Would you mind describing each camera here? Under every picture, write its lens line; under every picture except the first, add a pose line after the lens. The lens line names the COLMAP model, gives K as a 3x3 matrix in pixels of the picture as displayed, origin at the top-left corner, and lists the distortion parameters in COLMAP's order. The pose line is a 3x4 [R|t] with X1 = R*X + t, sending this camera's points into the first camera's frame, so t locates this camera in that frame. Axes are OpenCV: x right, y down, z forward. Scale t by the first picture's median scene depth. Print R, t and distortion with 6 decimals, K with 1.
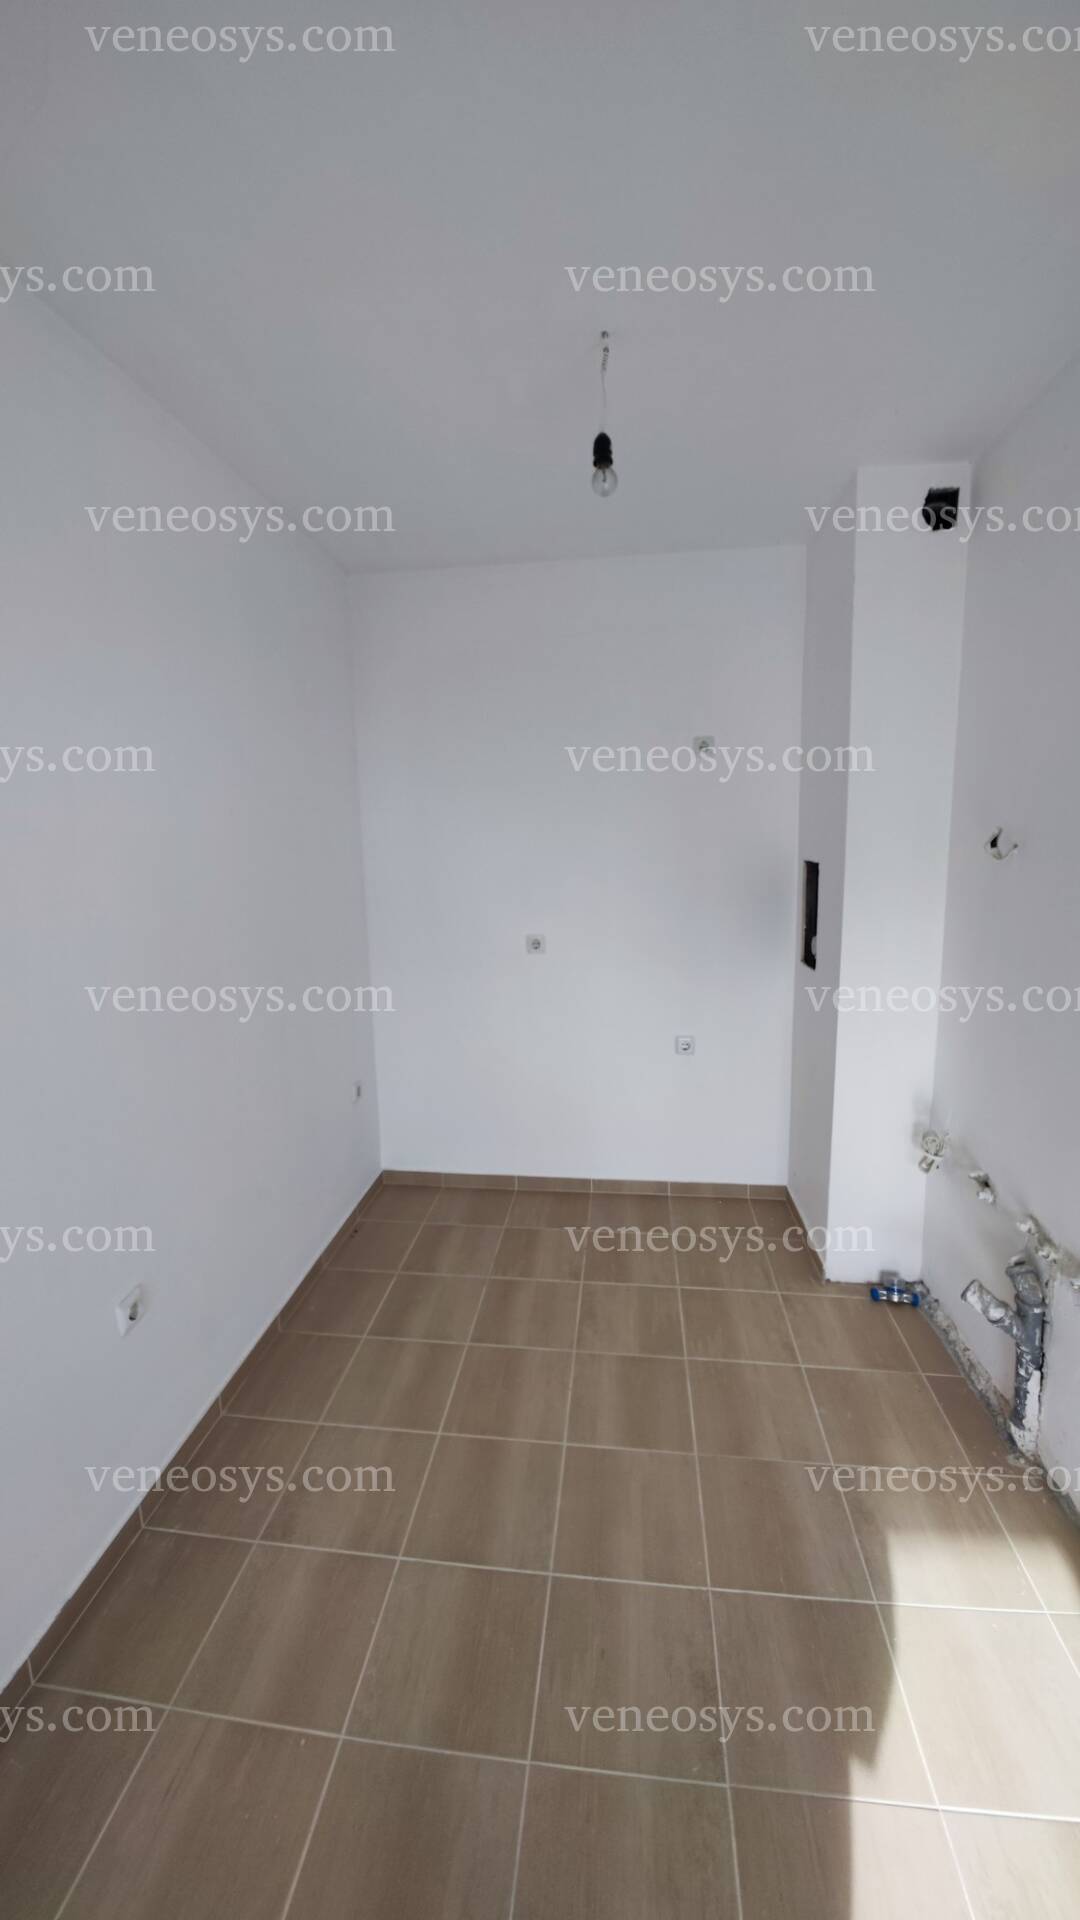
lens RADIAL K [[721.5, 0, 539.2], [0, 721.5, 938.2], [0, 0, 1]] dist [0.000031, -0.010525]
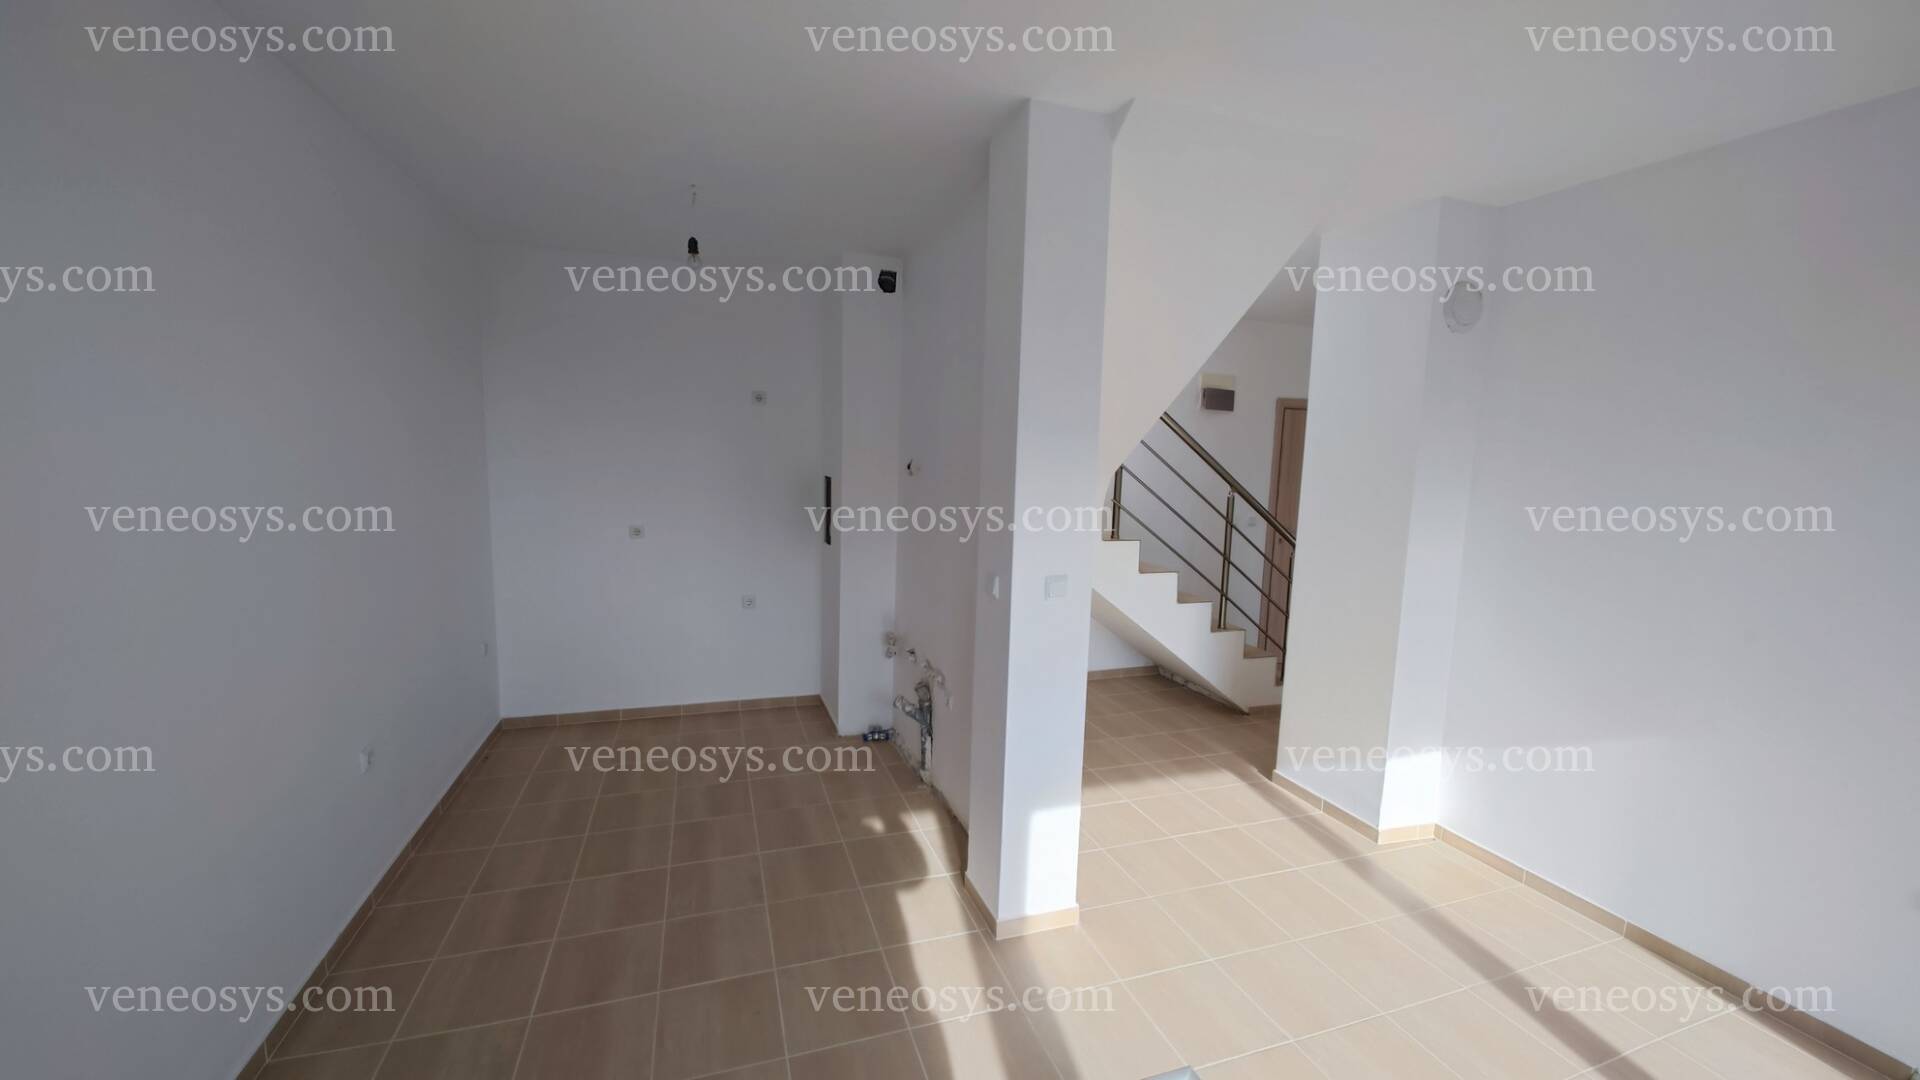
lens RADIAL K [[721.5, 0, 935.0], [0, 721.5, 543.9], [0, 0, 1]] dist [0.000031, -0.010525]
pose [[0.907141, -0.007530, 0.420759, -0.085574], [0.018426, 0.999592, -0.021837, 0.089988], [-0.420423, 0.027562, 0.906910, -0.598171]]
